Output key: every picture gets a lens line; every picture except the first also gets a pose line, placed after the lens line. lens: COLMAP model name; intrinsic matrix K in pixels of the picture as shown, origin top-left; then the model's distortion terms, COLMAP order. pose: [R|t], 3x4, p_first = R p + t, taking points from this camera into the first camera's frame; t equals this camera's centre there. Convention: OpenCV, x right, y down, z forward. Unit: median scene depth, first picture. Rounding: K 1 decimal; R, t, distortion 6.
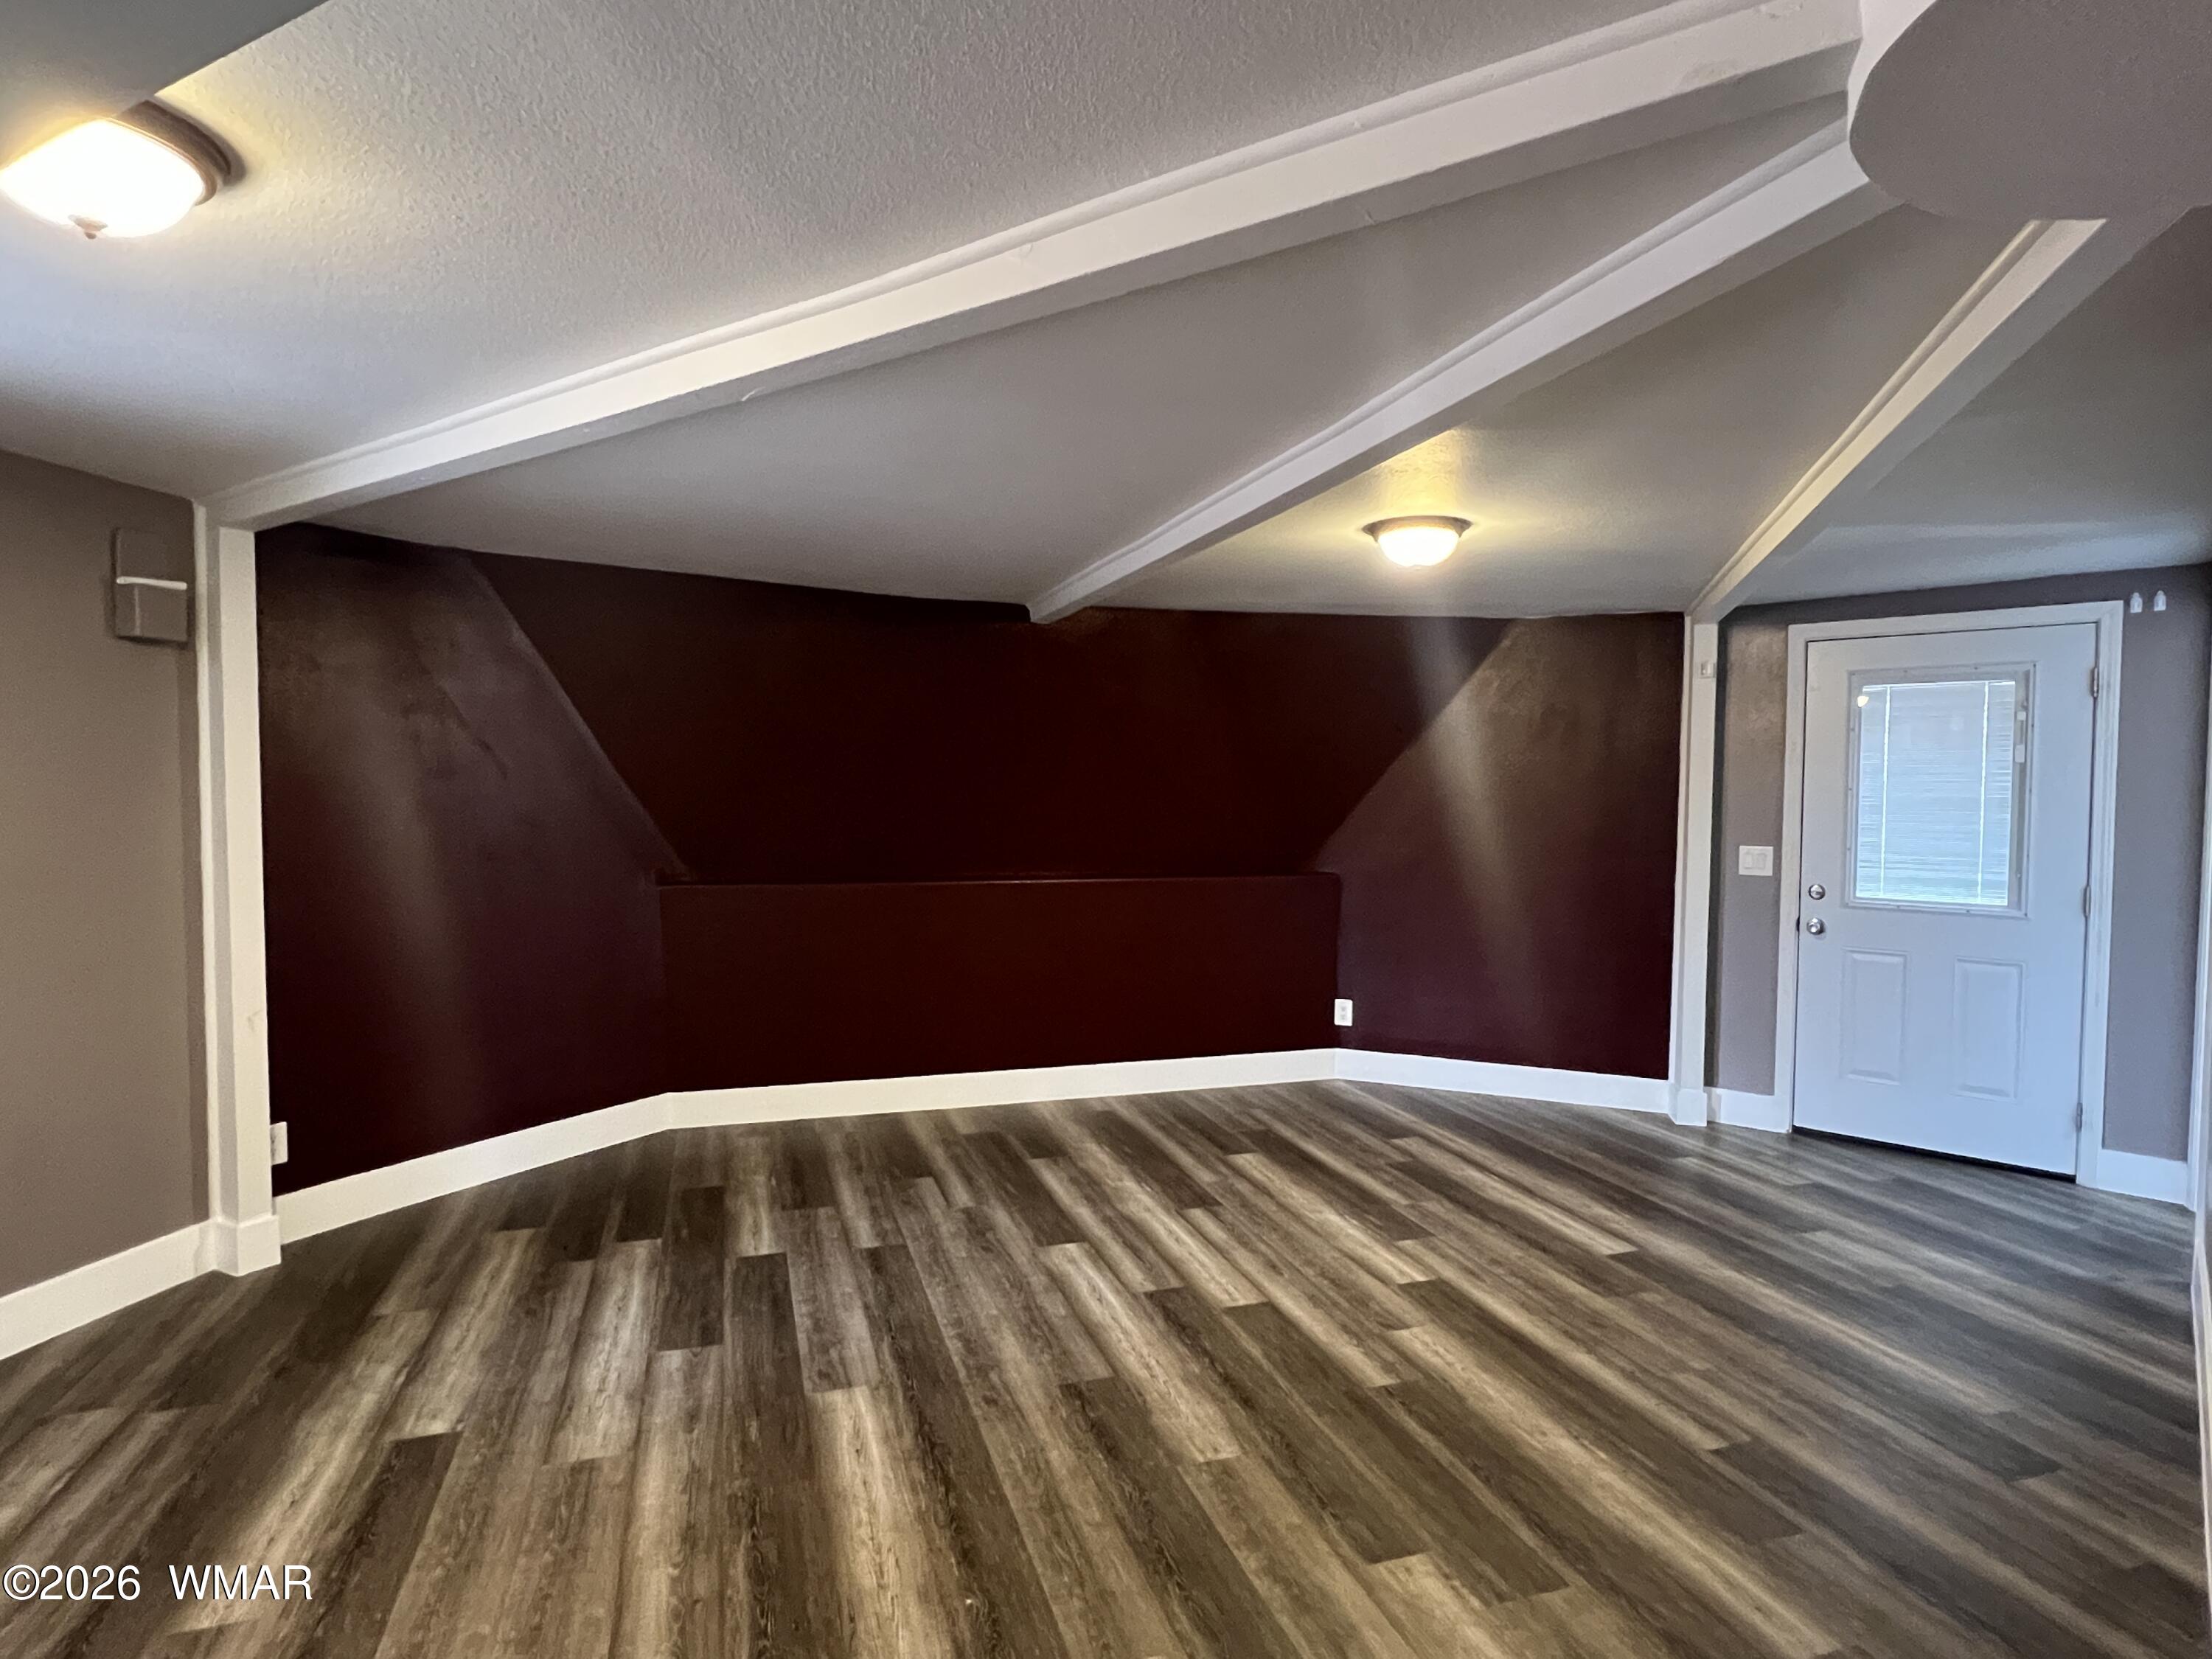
lens RADIAL K [[1170.0, 0, 1103.6], [0, 1170.0, 833.7], [0, 0, 1]] dist [-0.011092, -0.000067]
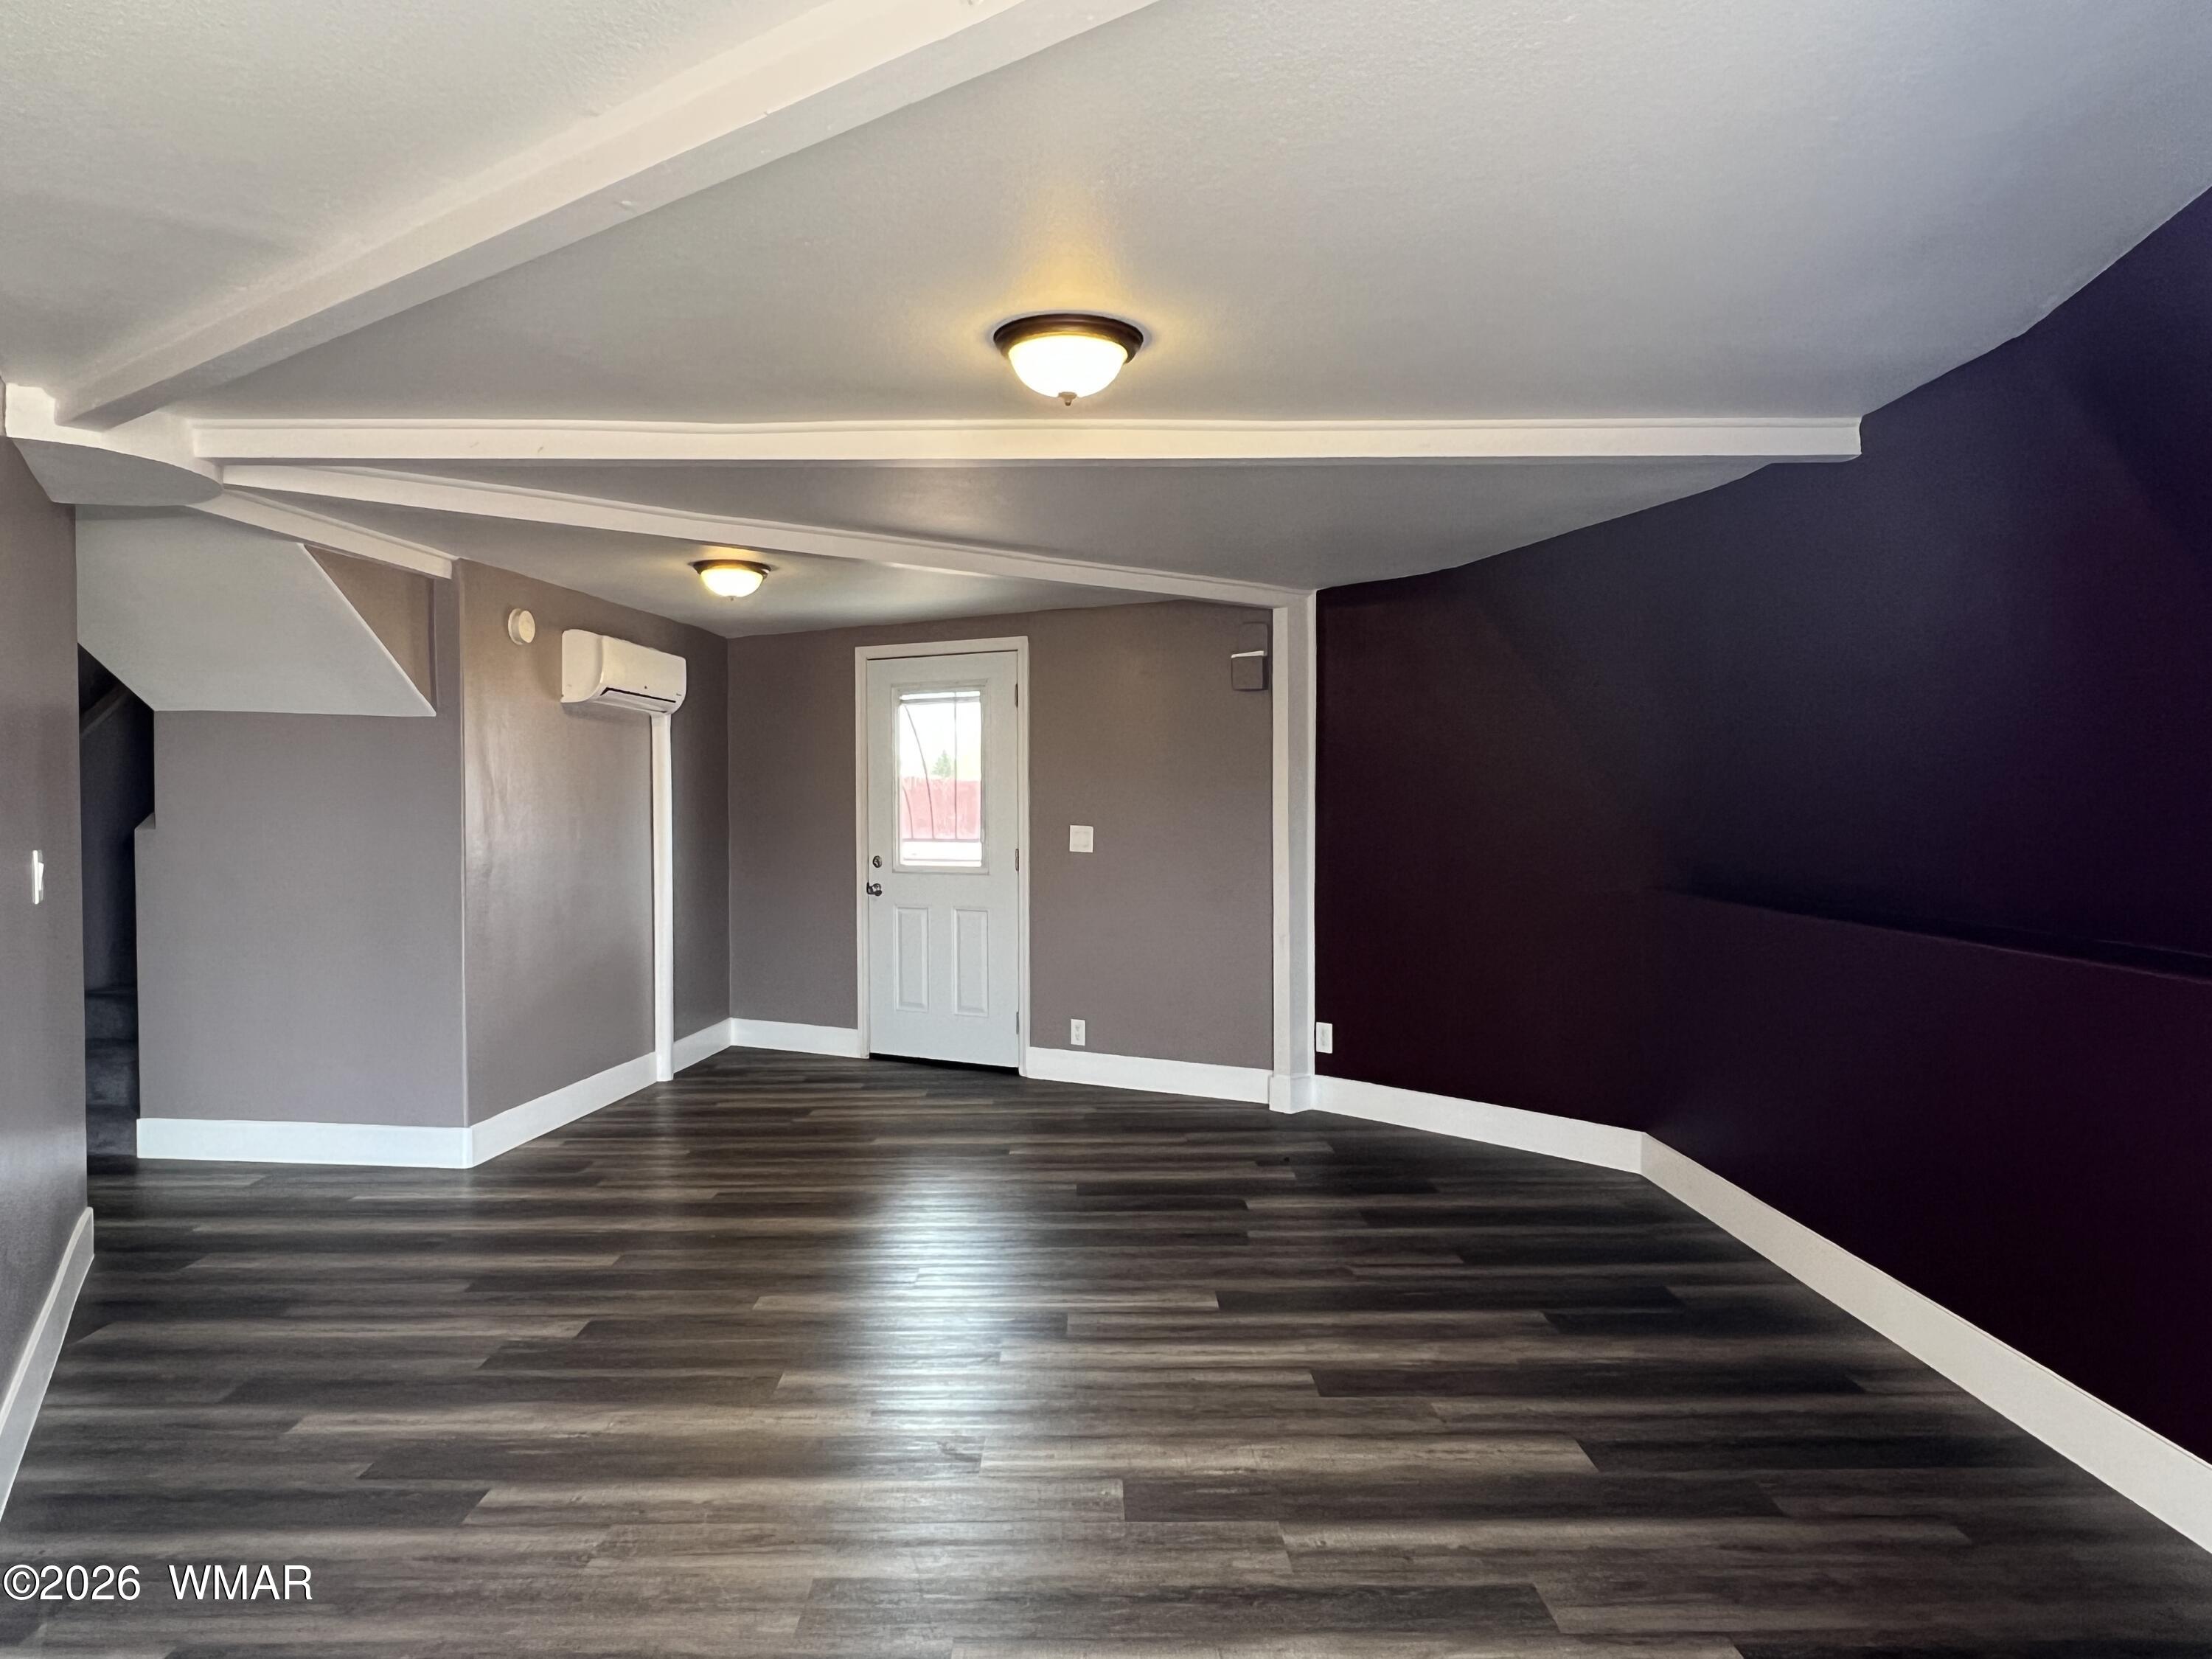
lens RADIAL K [[1419.4, 0, 1093.7], [0, 1419.4, 823.3], [0, 0, 1]] dist [-0.008637, 0.000623]
pose [[-0.299808, 0.006282, -0.953979, 0.993134], [-0.034275, 0.999262, 0.017352, -0.012118], [0.953384, 0.037900, -0.299372, 1.228707]]
